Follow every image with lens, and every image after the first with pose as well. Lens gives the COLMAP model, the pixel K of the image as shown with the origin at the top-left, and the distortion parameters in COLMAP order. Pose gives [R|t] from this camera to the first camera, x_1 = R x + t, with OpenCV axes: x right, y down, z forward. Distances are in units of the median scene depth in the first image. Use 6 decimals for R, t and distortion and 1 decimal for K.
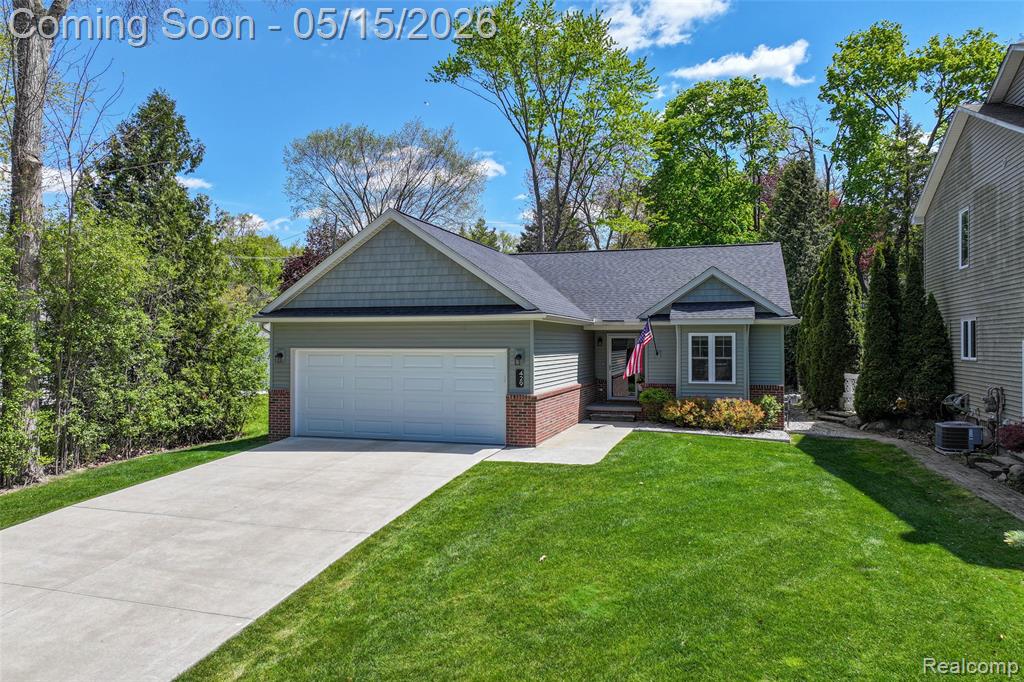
lens RADIAL K [[721.8, 0, 512.0], [0, 721.8, 341.0], [0, 0, 1]] dist [0.010339, 0.001956]
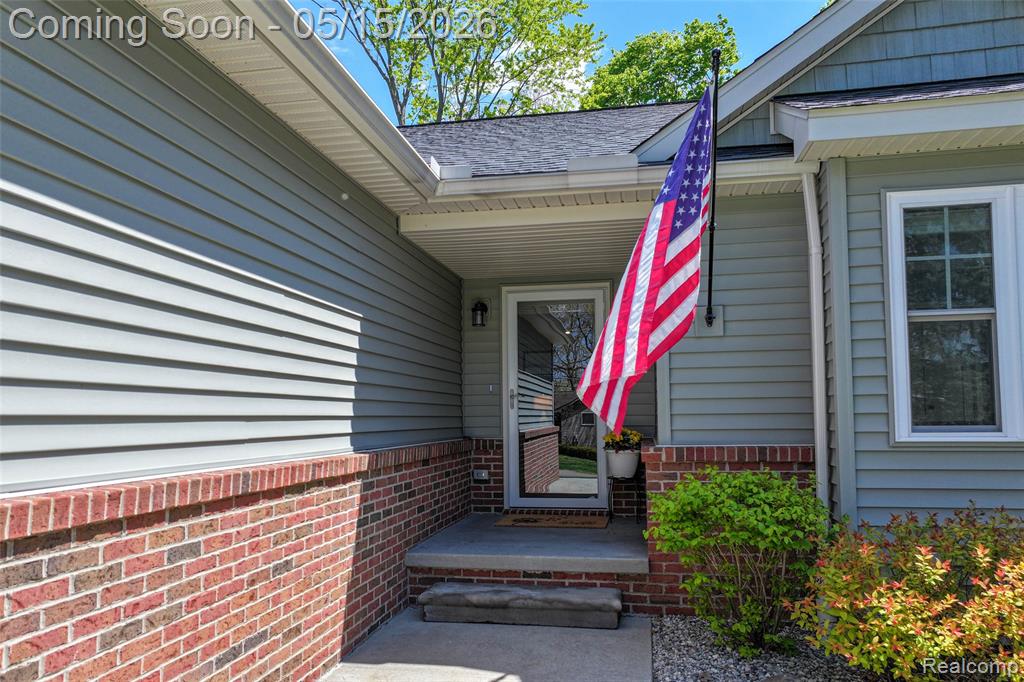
lens RADIAL K [[698.9, 0, 509.5], [0, 698.9, 384.7], [0, 0, 1]] dist [0.004041, -0.000362]
pose [[0.993489, -0.002996, 0.113890, 0.114474], [0.008155, 0.998960, -0.044861, 0.049398], [-0.113637, 0.045498, 0.992480, 0.804479]]
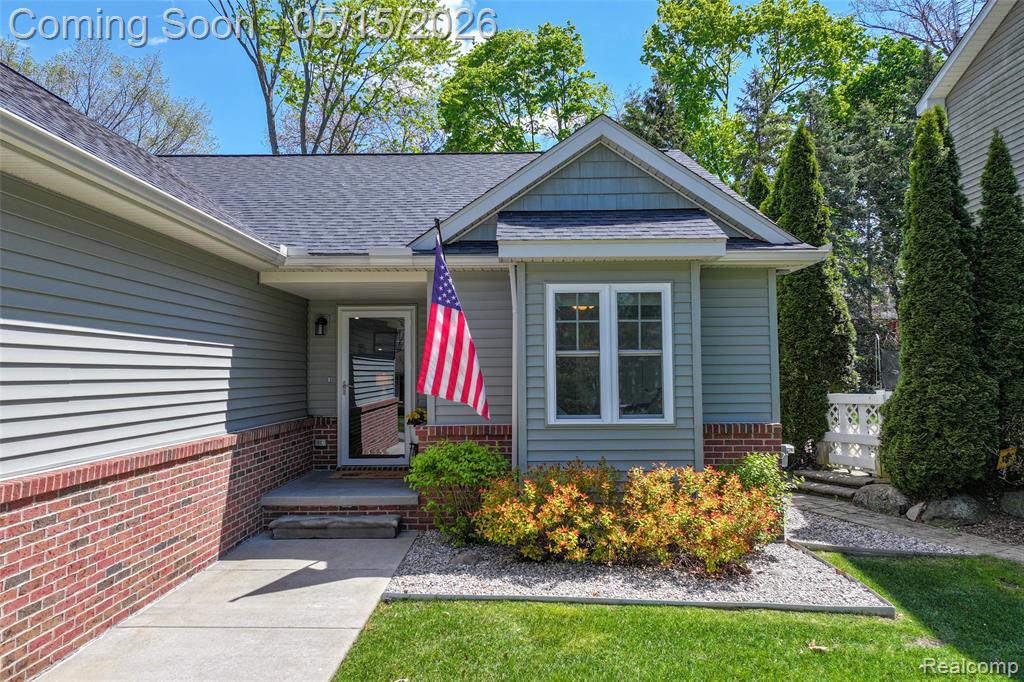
lens RADIAL K [[702.9, 0, 512.0], [0, 702.9, 341.0], [0, 0, 1]] dist [-0.005762, -0.000979]
pose [[0.956685, 0.007285, 0.291035, 0.123944], [0.005735, 0.999021, -0.043856, 0.031682], [-0.291069, 0.043625, 0.955707, 0.659087]]
